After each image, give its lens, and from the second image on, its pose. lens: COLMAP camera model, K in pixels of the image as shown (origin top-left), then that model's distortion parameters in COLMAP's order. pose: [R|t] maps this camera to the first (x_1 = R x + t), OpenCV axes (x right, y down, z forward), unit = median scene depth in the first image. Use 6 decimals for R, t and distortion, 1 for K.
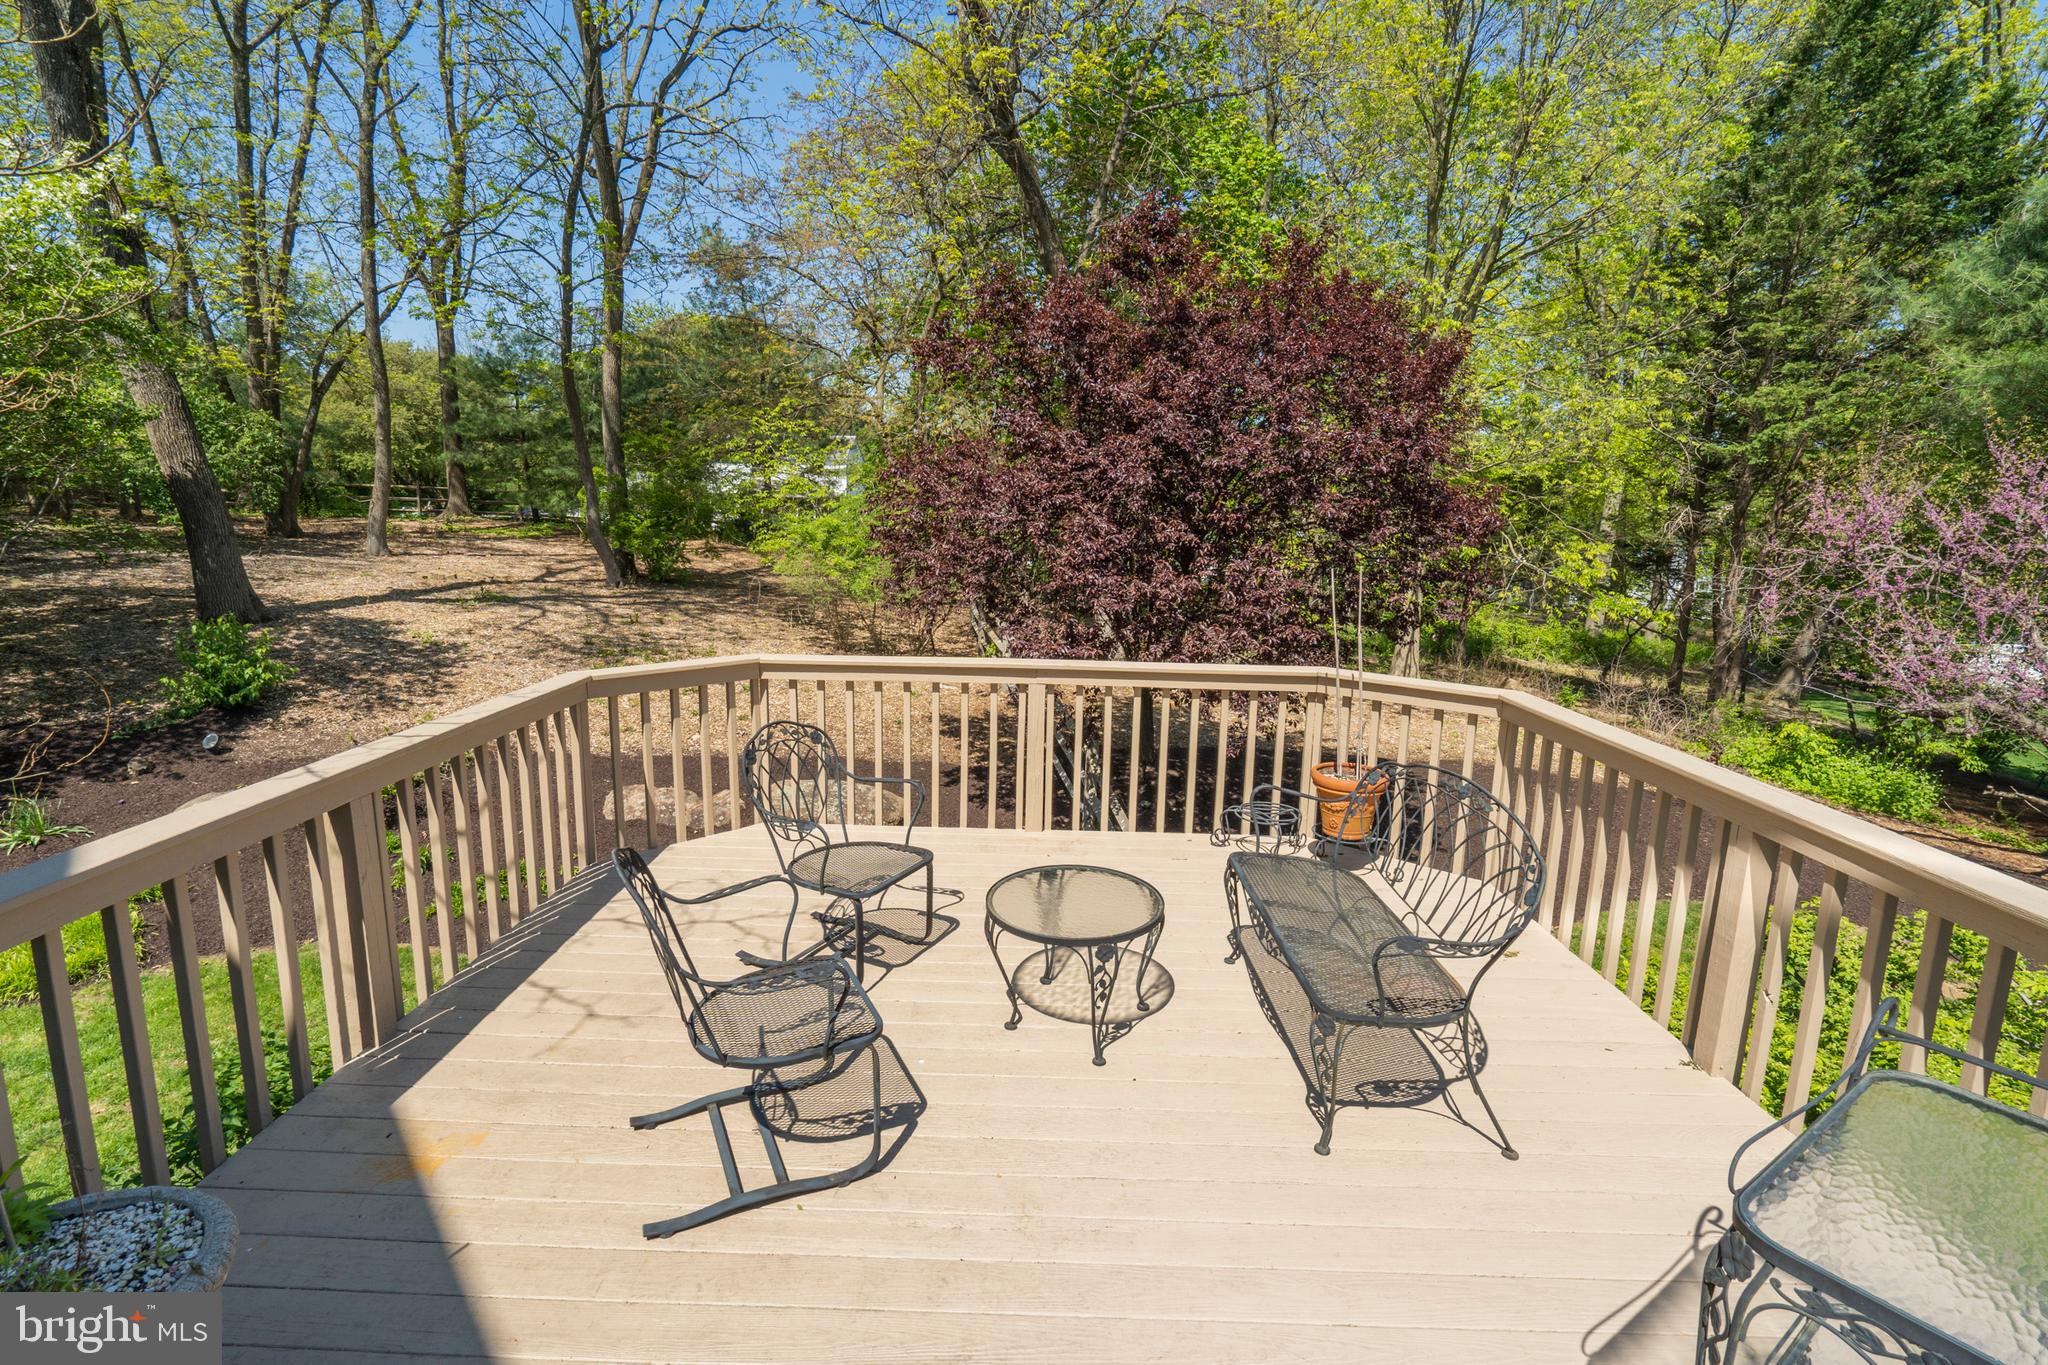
lens RADIAL K [[939.0, 0, 1000.8], [0, 939.0, 682.1], [0, 0, 1]] dist [-0.009446, 0.008574]
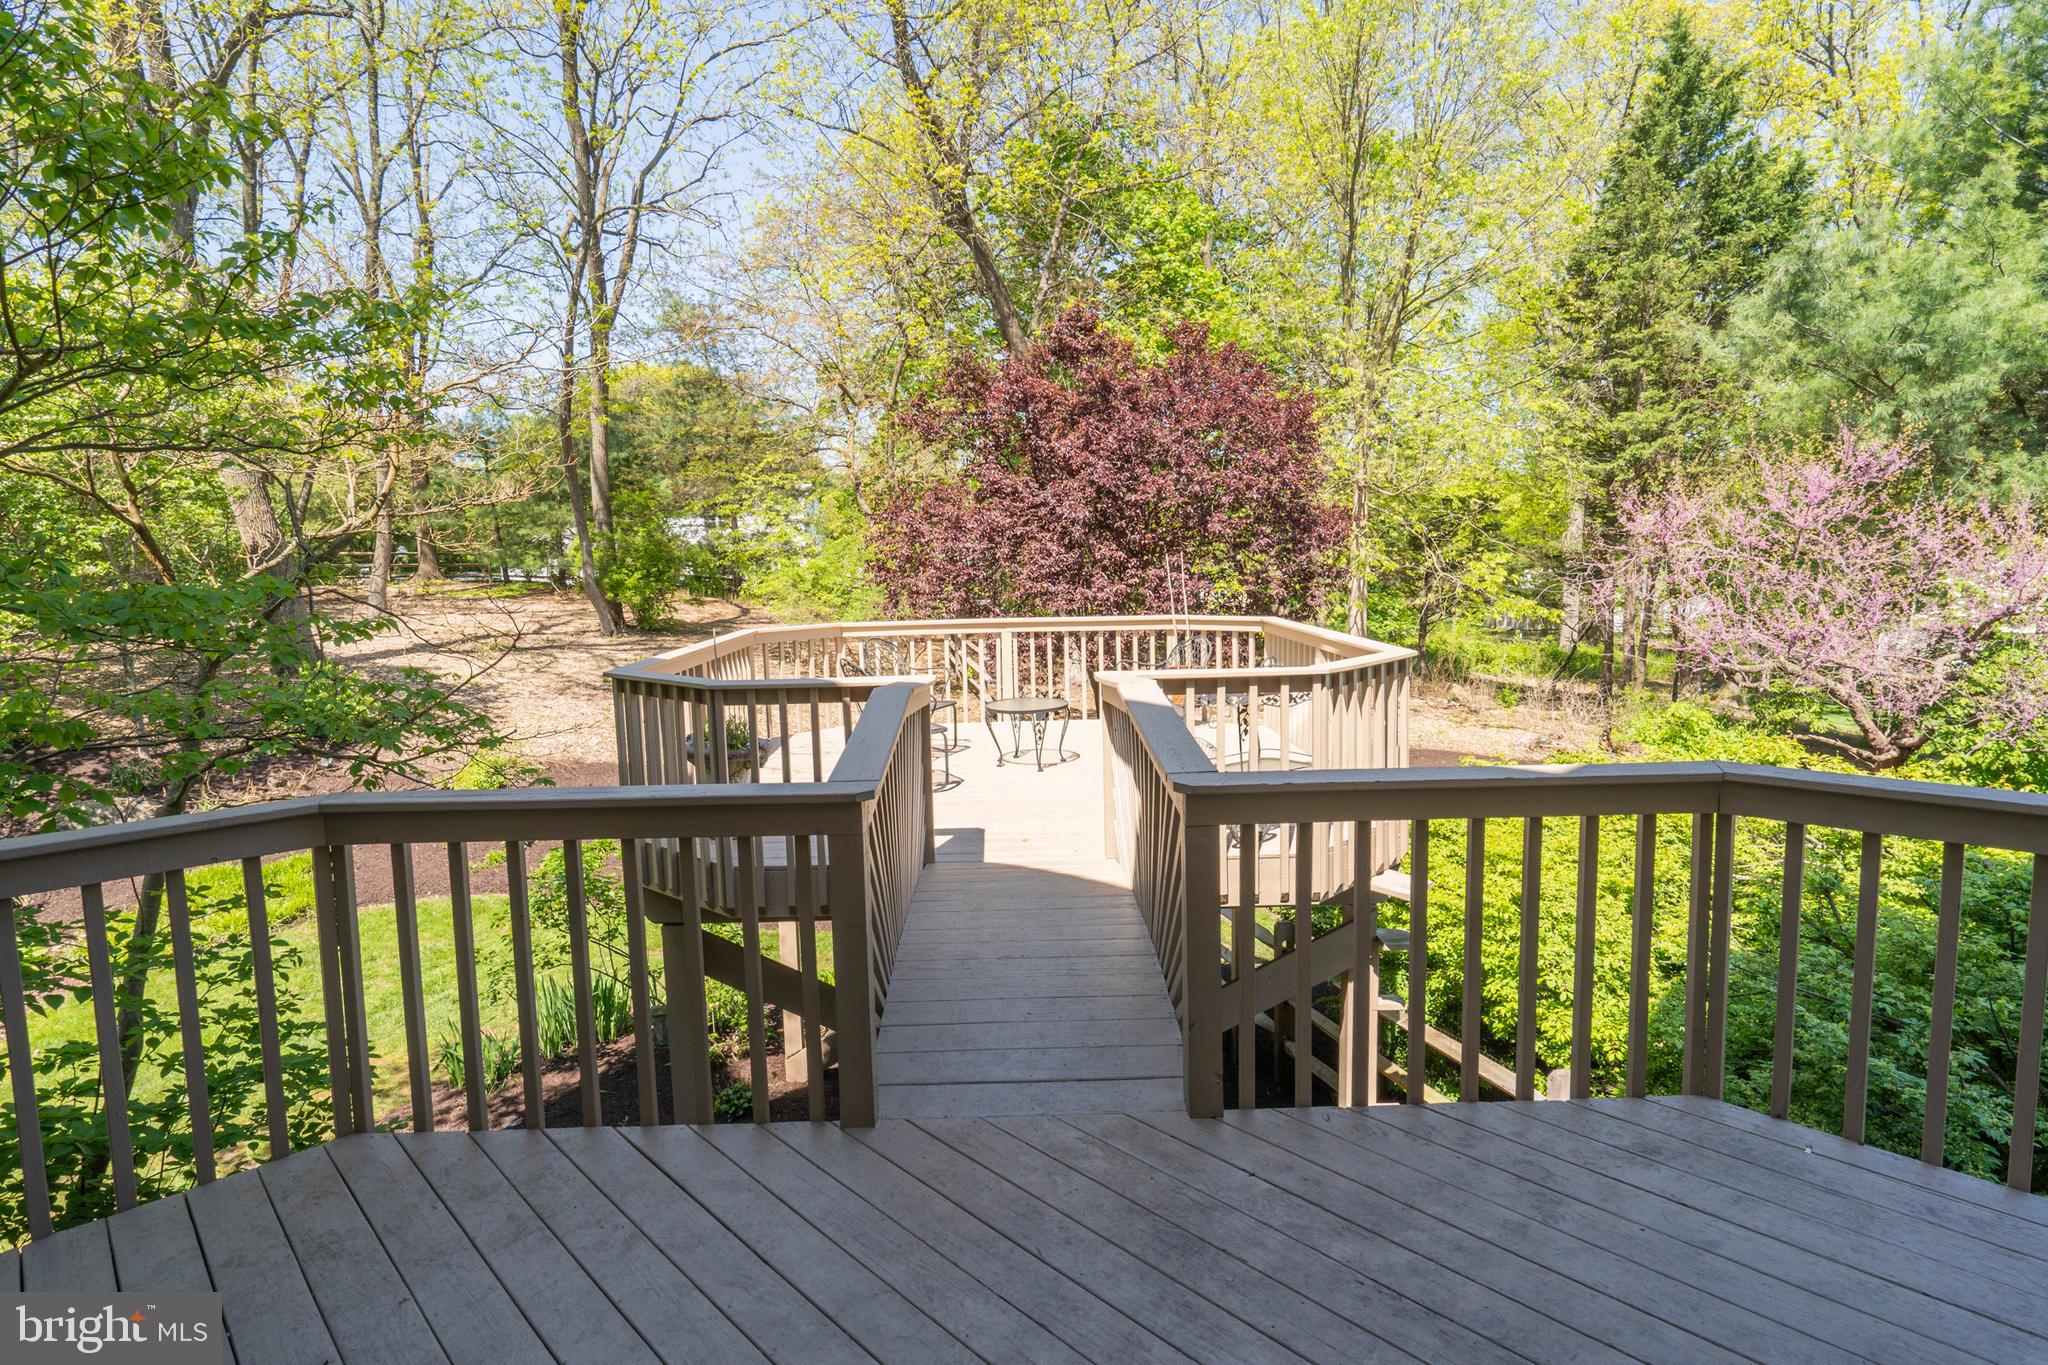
lens RADIAL K [[1039.4, 0, 1024.0], [0, 1039.4, 682.5], [0, 0, 1]] dist [0.000418, 0.000787]
pose [[0.997579, -0.049796, 0.048552, -0.006531], [0.052628, 0.996874, -0.058926, 0.054672], [-0.045466, 0.061339, 0.997081, -0.230386]]
